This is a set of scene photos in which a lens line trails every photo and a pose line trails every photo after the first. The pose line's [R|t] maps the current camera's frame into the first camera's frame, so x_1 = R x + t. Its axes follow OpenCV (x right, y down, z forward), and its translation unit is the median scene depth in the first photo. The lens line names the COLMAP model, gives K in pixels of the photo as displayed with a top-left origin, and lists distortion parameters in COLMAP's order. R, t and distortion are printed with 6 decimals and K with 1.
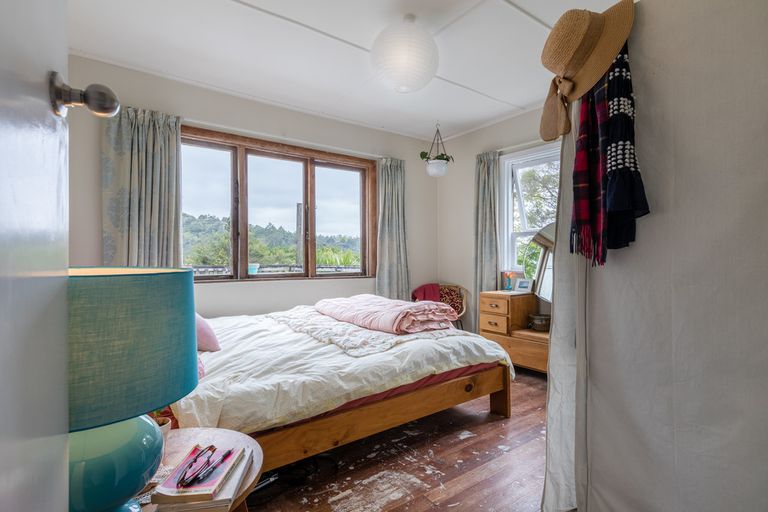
lens RADIAL K [[364.2, 0, 384.4], [0, 364.2, 259.1], [0, 0, 1]] dist [0.002335, -0.000110]
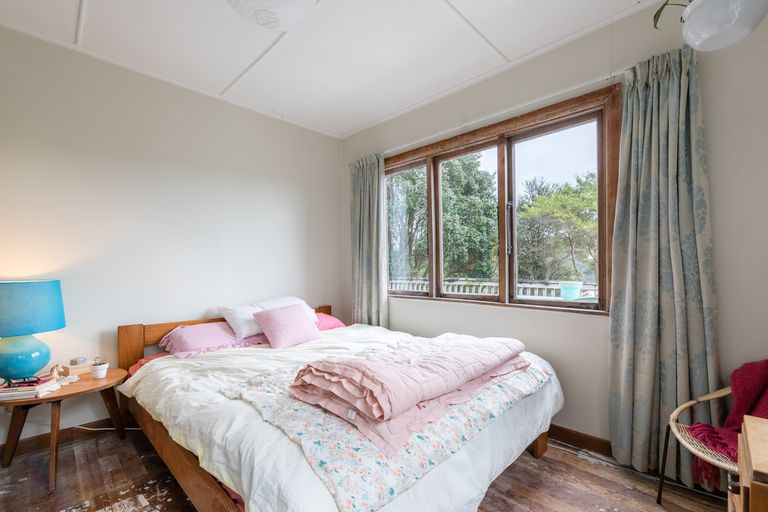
lens RADIAL K [[348.8, 0, 382.9], [0, 348.8, 273.1], [0, 0, 1]] dist [-0.000519, -0.000182]
pose [[0.173111, 0.005860, -0.984885, 0.483184], [-0.007755, 0.999959, 0.004587, -0.010537], [0.984872, 0.006843, 0.173149, 0.732237]]
